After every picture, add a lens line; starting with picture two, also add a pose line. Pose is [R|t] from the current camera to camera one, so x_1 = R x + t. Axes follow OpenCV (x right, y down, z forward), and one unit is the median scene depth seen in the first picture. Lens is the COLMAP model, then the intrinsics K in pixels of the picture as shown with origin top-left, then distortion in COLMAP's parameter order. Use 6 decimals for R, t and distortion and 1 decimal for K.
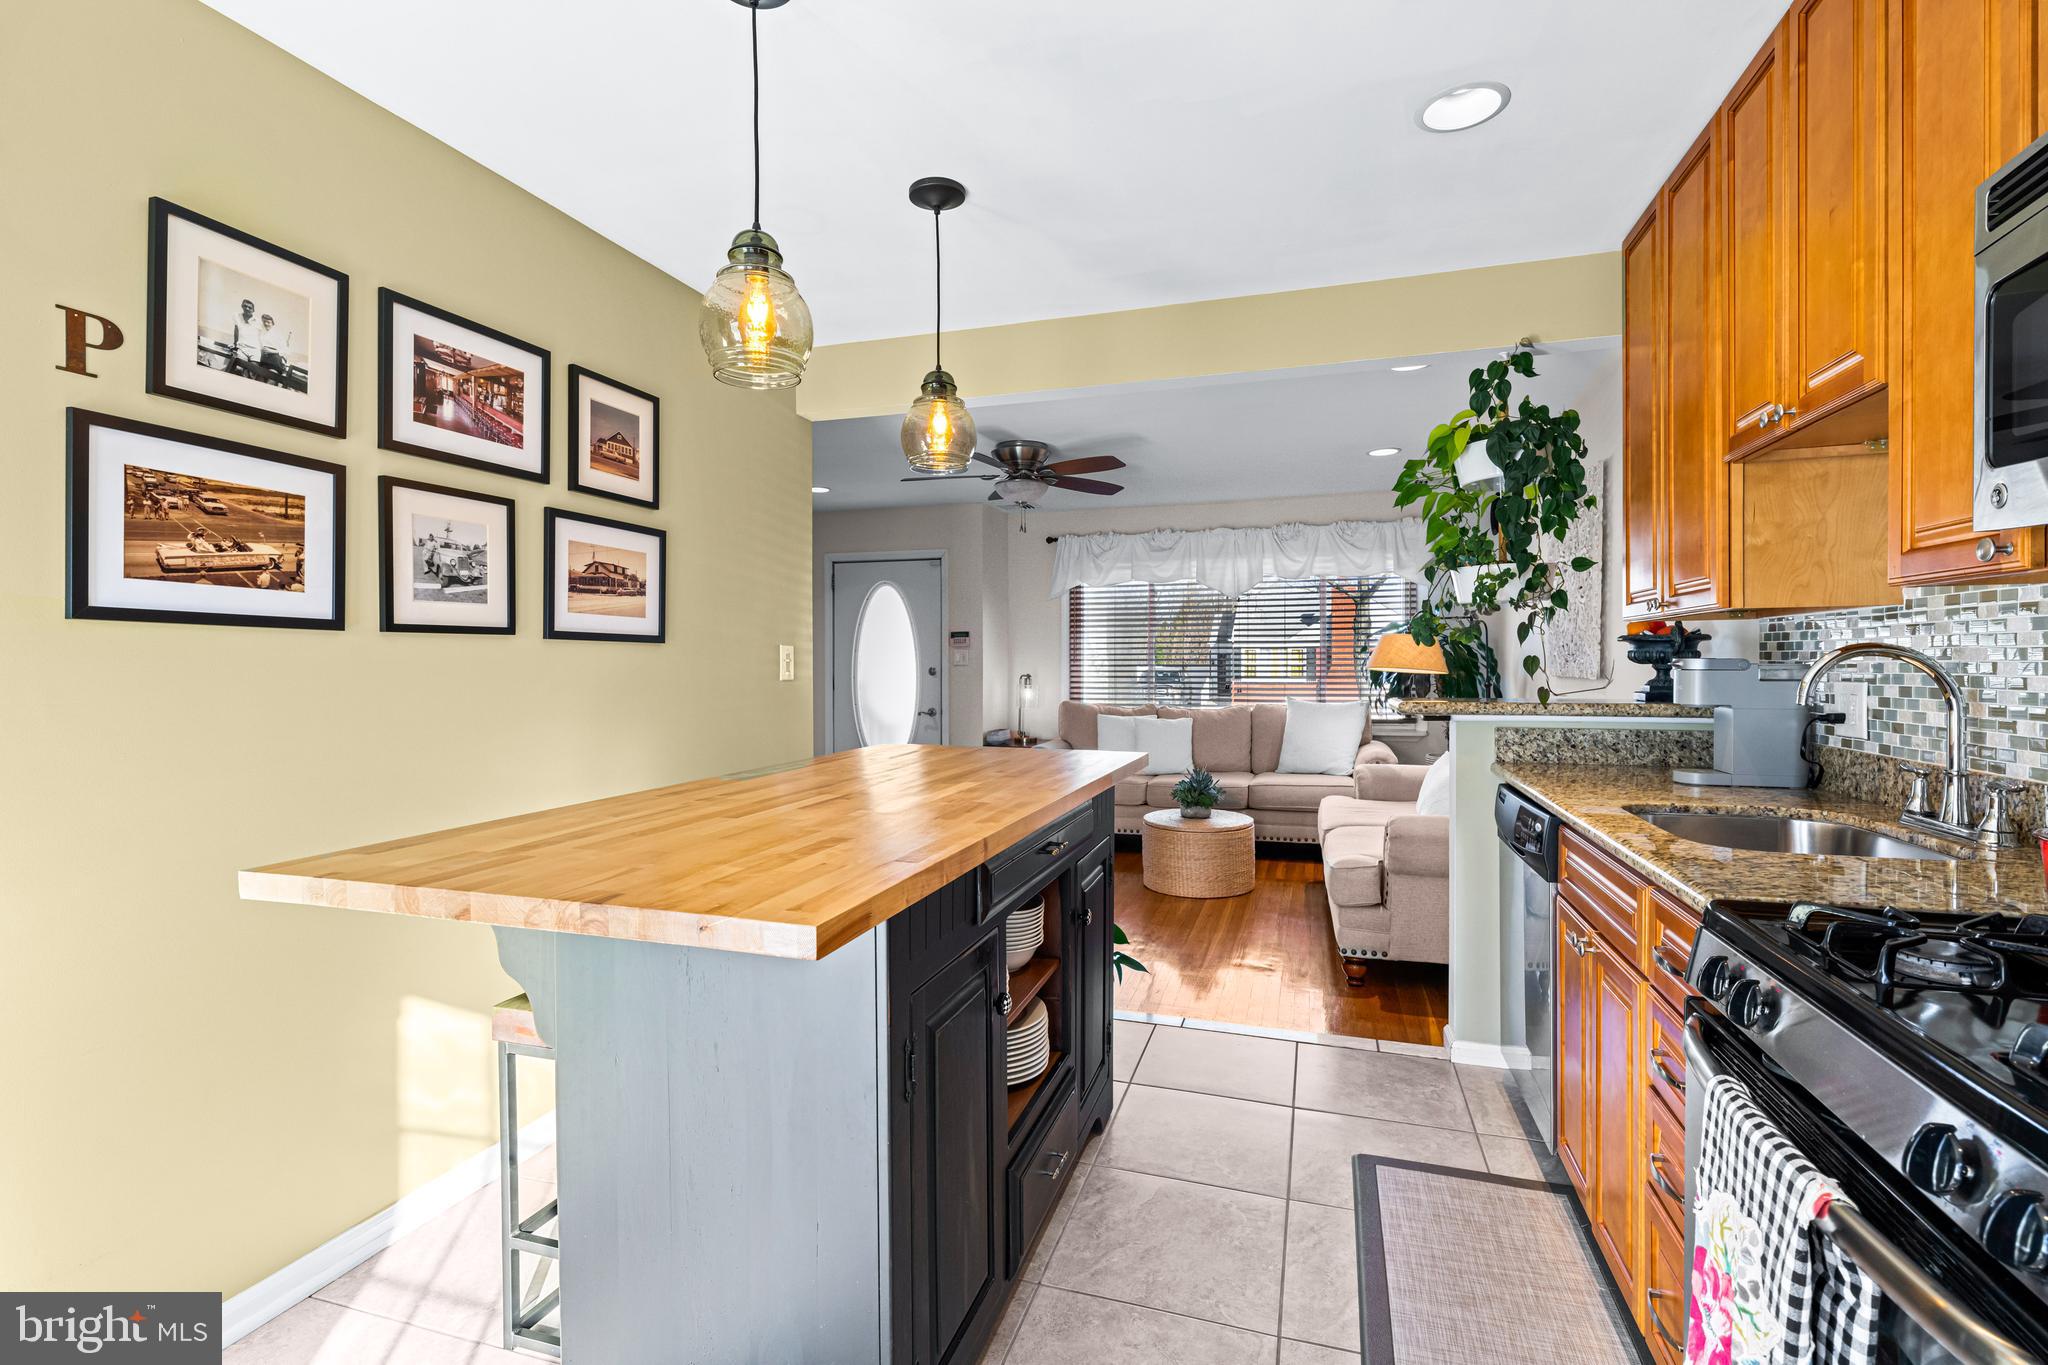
lens RADIAL K [[928.2, 0, 1026.7], [0, 928.2, 668.9], [0, 0, 1]] dist [-0.000068, -0.000466]
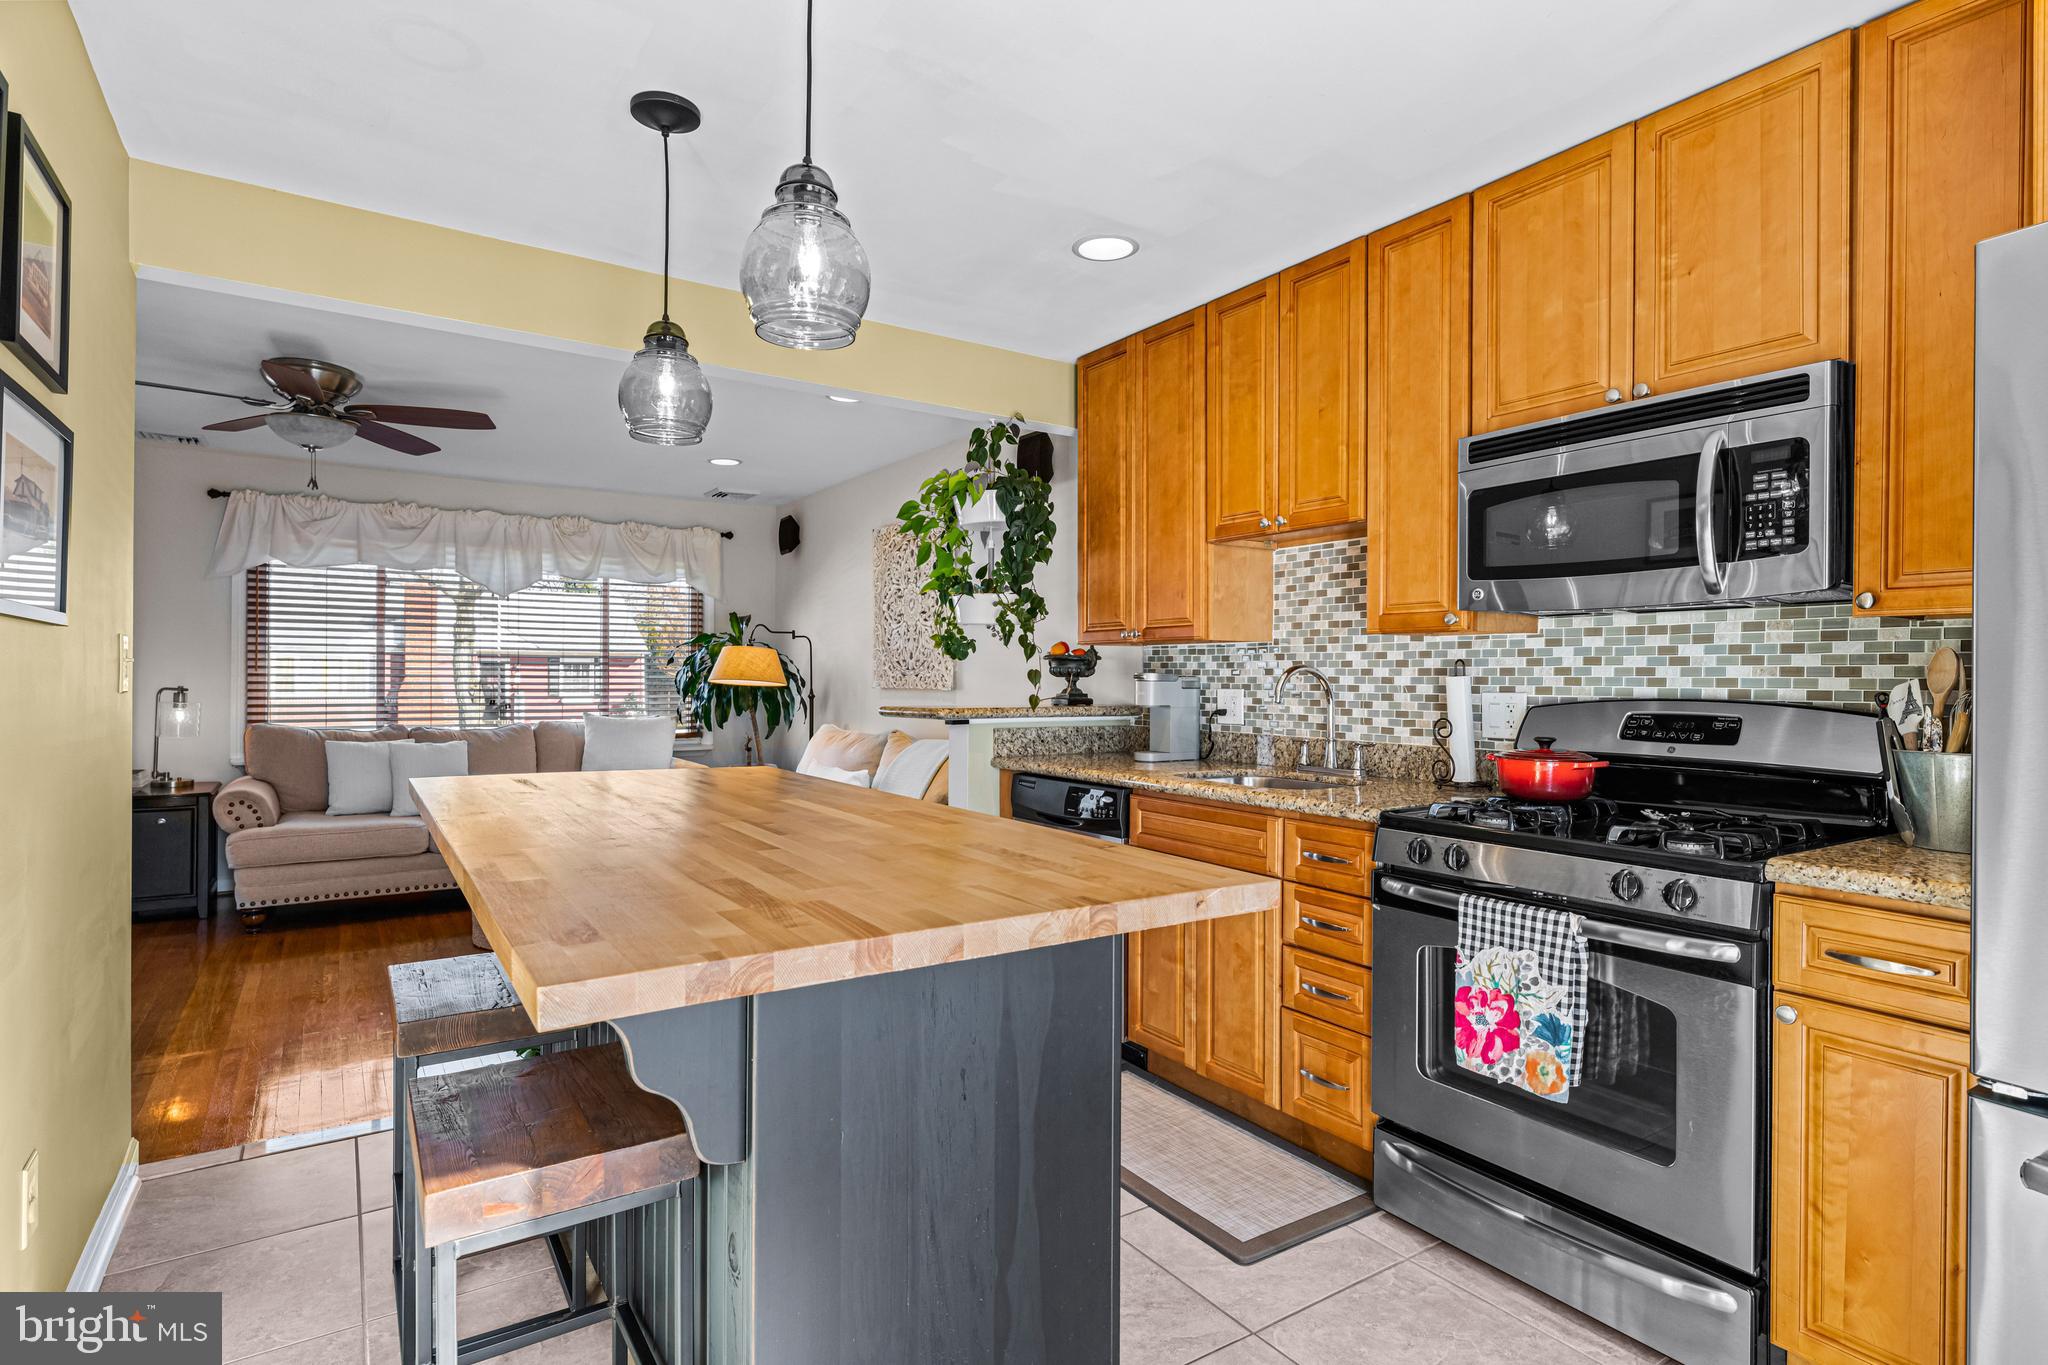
lens RADIAL K [[1027.6, 0, 1024.0], [0, 1027.6, 682.5], [0, 0, 1]] dist [-0.001474, -0.000285]
pose [[0.628552, 0.004790, 0.777753, -0.500828], [-0.003389, 0.999988, -0.003420, 0.007472], [-0.777761, -0.000486, 0.628561, 0.129001]]
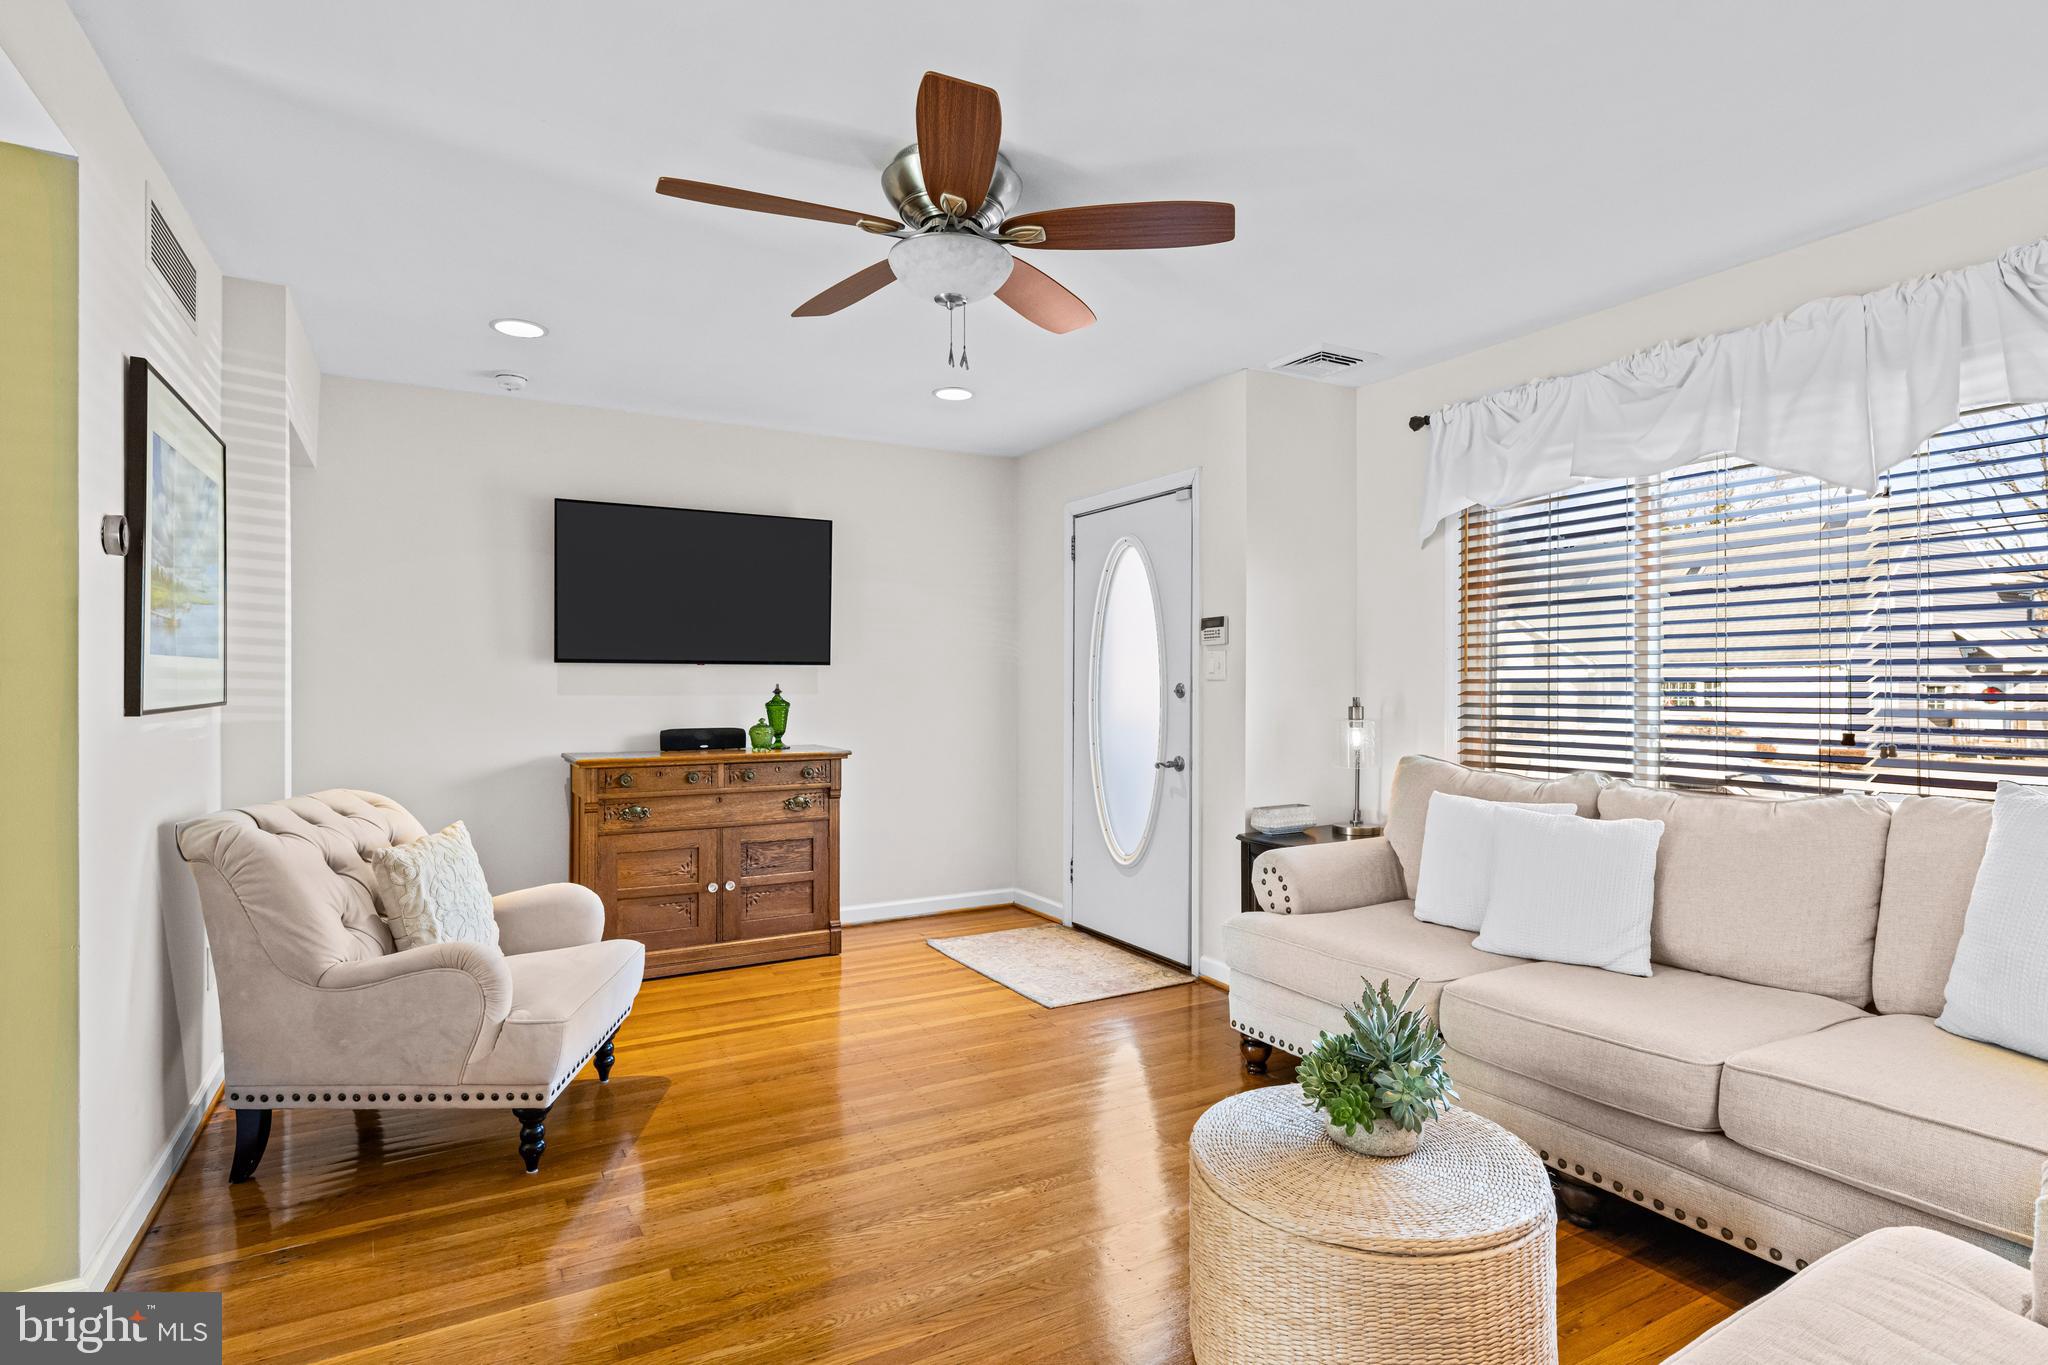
lens RADIAL K [[1027.6, 0, 1024.0], [0, 1027.6, 682.5], [0, 0, 1]] dist [-0.001474, -0.000285]
pose [[0.727892, 0.001924, -0.685690, 0.642571], [-0.004949, 0.999985, -0.002447, -0.000274], [0.685674, 0.005174, 0.727890, 1.235707]]
